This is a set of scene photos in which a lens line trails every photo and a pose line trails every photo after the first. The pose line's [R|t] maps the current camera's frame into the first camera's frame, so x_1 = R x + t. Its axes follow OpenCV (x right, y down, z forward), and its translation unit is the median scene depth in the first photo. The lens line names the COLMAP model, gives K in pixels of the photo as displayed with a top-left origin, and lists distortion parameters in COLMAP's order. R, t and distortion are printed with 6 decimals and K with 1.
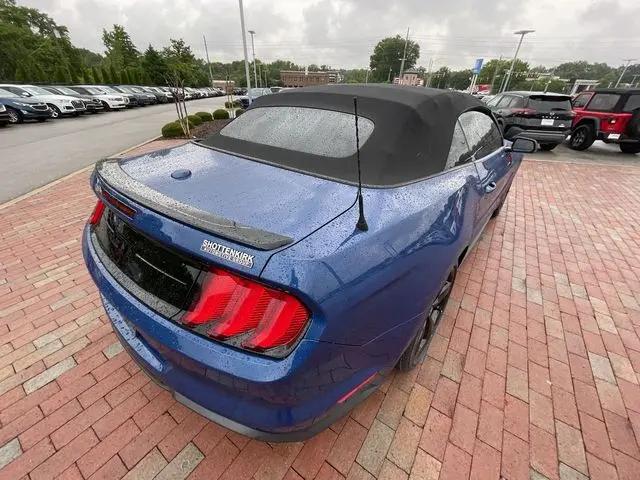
lens RADIAL K [[261.0, 0, 320.0], [0, 261.0, 240.0], [0, 0, 1]] dist [-0.000058, -0.000796]
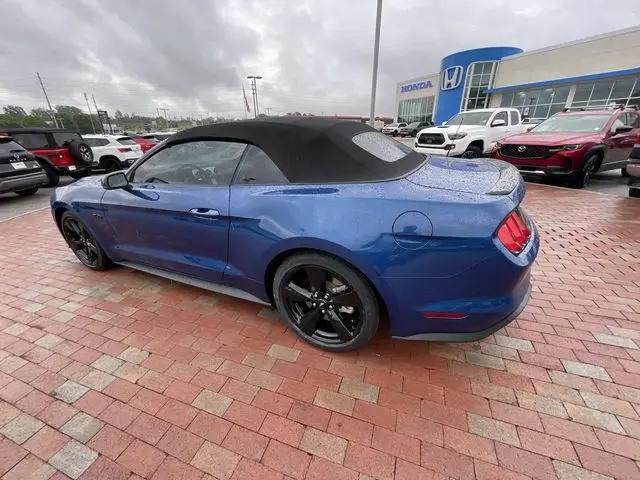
lens RADIAL K [[257.7, 0, 320.0], [0, 257.7, 240.0], [0, 0, 1]] dist [-0.002842, -0.001110]
pose [[-0.250715, -0.402276, 0.880520, -0.049428], [0.510051, 0.718189, 0.473342, -0.031219], [-0.822794, 0.567784, 0.025121, 0.054597]]
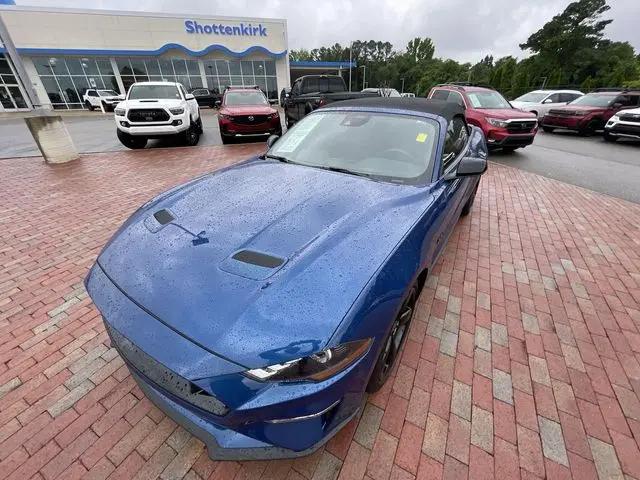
lens RADIAL K [[258.9, 0, 319.2], [0, 258.9, 239.2], [0, 0, 1]] dist [-0.000881, -0.000140]
pose [[-0.995947, 0.027581, -0.085608, 0.037171], [-0.060773, 0.495300, 0.866593, -0.067676], [0.066304, 0.868284, -0.491617, 0.112486]]
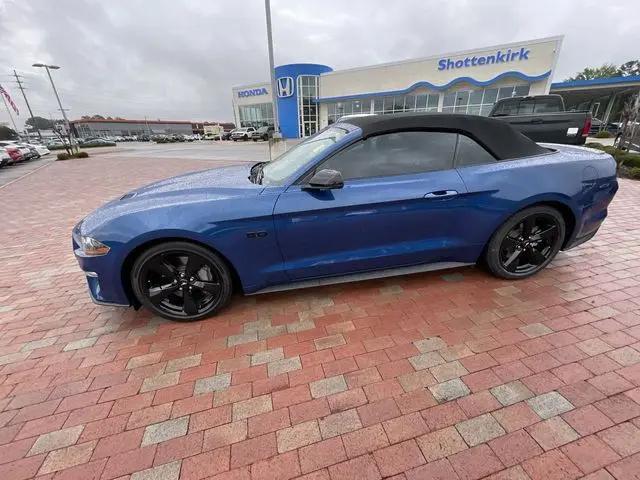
lens RADIAL K [[259.6, 0, 319.7], [0, 259.6, 238.4], [0, 0, 1]] dist [-0.000890, -0.000569]
pose [[-0.743430, -0.261048, 0.615764, -0.020747], [0.354700, 0.626648, 0.693902, -0.059447], [-0.567009, 0.734279, -0.373275, 0.104154]]
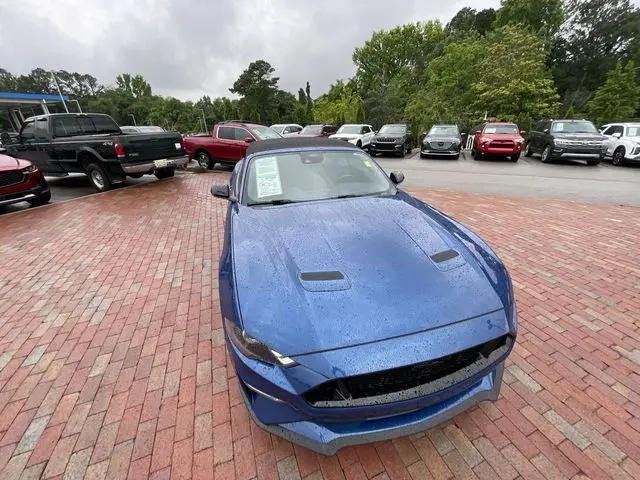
lens RADIAL K [[260.2, 0, 318.5], [0, 260.2, 237.7], [0, 0, 1]] dist [-0.002979, 0.000324]
pose [[-0.576066, 0.325209, -0.749925, 0.080267], [-0.407448, 0.681100, 0.608349, -0.060103], [0.708615, 0.656004, -0.259853, 0.095537]]
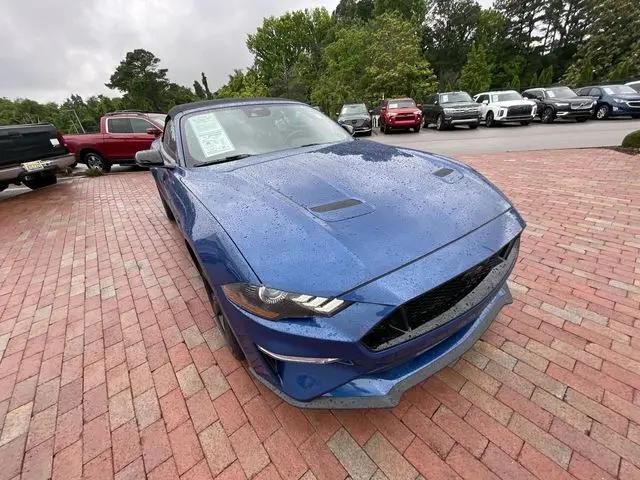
lens RADIAL K [[260.3, 0, 317.8], [0, 260.3, 239.1], [0, 0, 1]] dist [-0.000677, -0.000517]
pose [[-0.288290, 0.432655, -0.854224, 0.081989], [-0.418506, 0.745450, 0.518803, -0.047109], [0.861244, 0.507063, -0.033837, 0.091321]]
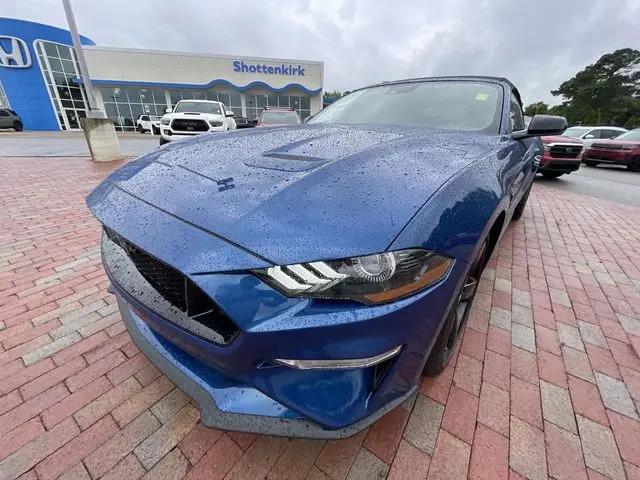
lens RADIAL K [[259.6, 0, 319.7], [0, 259.6, 238.4], [0, 0, 1]] dist [-0.000890, -0.000569]
pose [[-0.998550, -0.053238, -0.007953, 0.039207], [-0.038012, 0.592785, 0.804463, -0.055793], [-0.038113, 0.803599, -0.593949, 0.118320]]
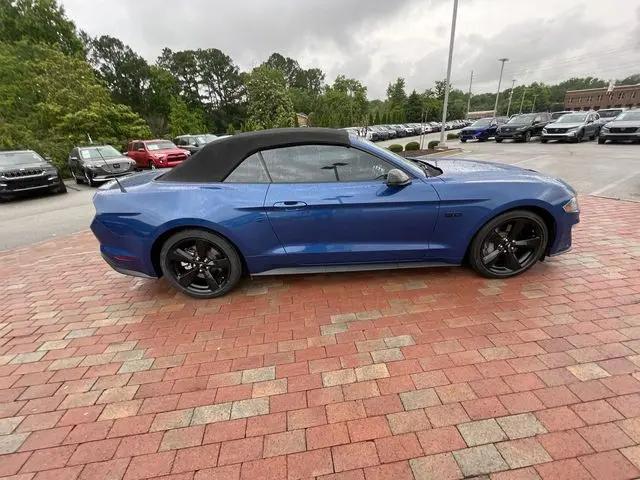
lens RADIAL K [[261.8, 0, 318.8], [0, 261.8, 240.1], [0, 0, 1]] dist [-0.000981, -0.000290]
pose [[0.657123, 0.238628, -0.715015, 0.071938], [-0.309914, 0.950216, 0.032302, -0.005562], [0.687127, 0.200367, 0.698362, 0.012027]]
